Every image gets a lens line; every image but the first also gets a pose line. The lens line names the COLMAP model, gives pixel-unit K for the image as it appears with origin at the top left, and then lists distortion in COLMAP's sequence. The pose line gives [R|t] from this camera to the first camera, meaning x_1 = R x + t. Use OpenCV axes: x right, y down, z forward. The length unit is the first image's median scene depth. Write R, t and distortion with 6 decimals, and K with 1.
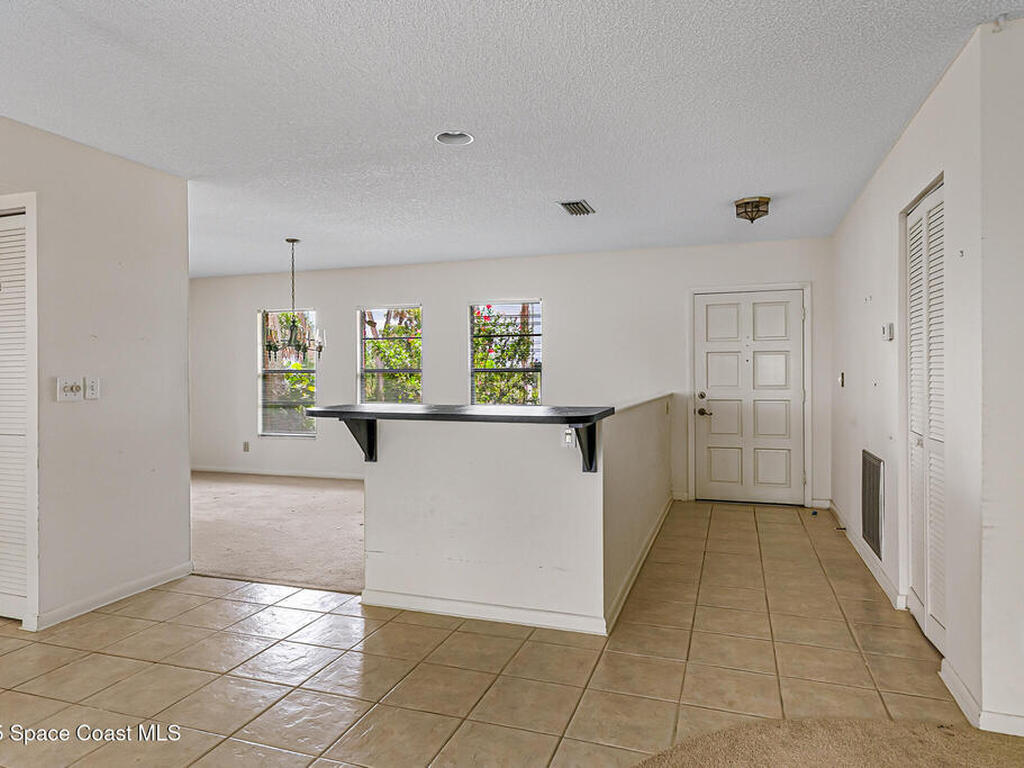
lens RADIAL K [[659.4, 0, 510.6], [0, 659.4, 364.4], [0, 0, 1]] dist [-0.000423, 0.001740]
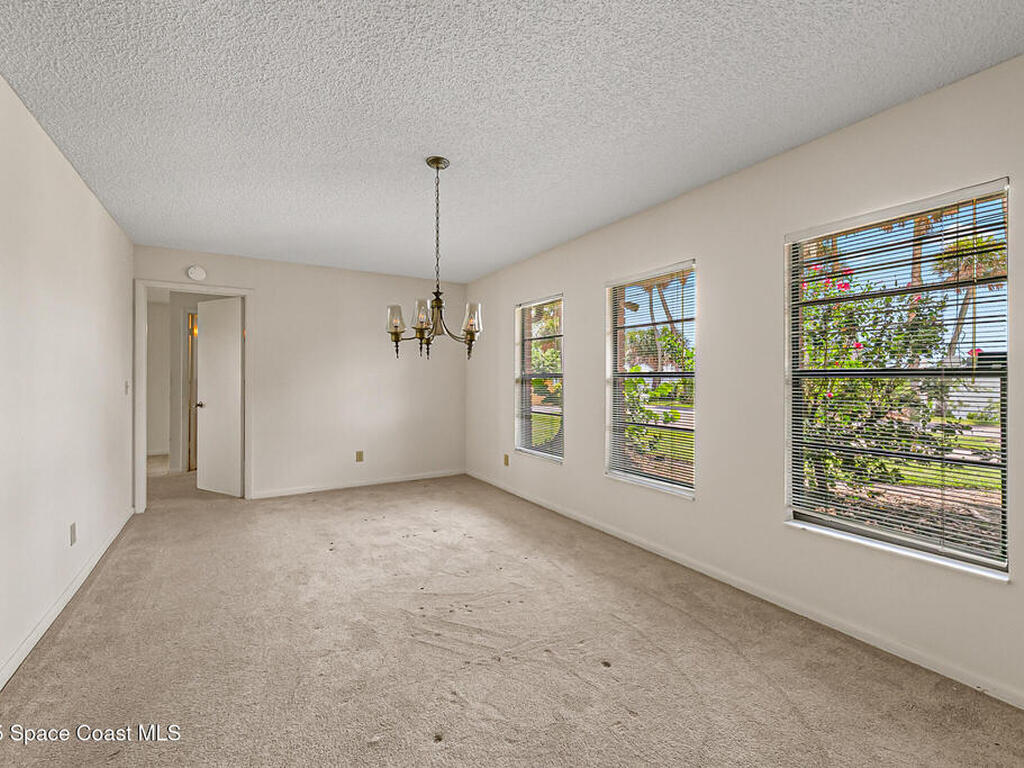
lens RADIAL K [[449.1, 0, 510.5], [0, 449.1, 376.8], [0, 0, 1]] dist [-0.000142, -0.000110]
pose [[0.762182, -0.000463, -0.647362, -0.003008], [0.008991, 0.999911, 0.009870, 0.006066], [0.647300, -0.013343, 0.762119, 0.563187]]
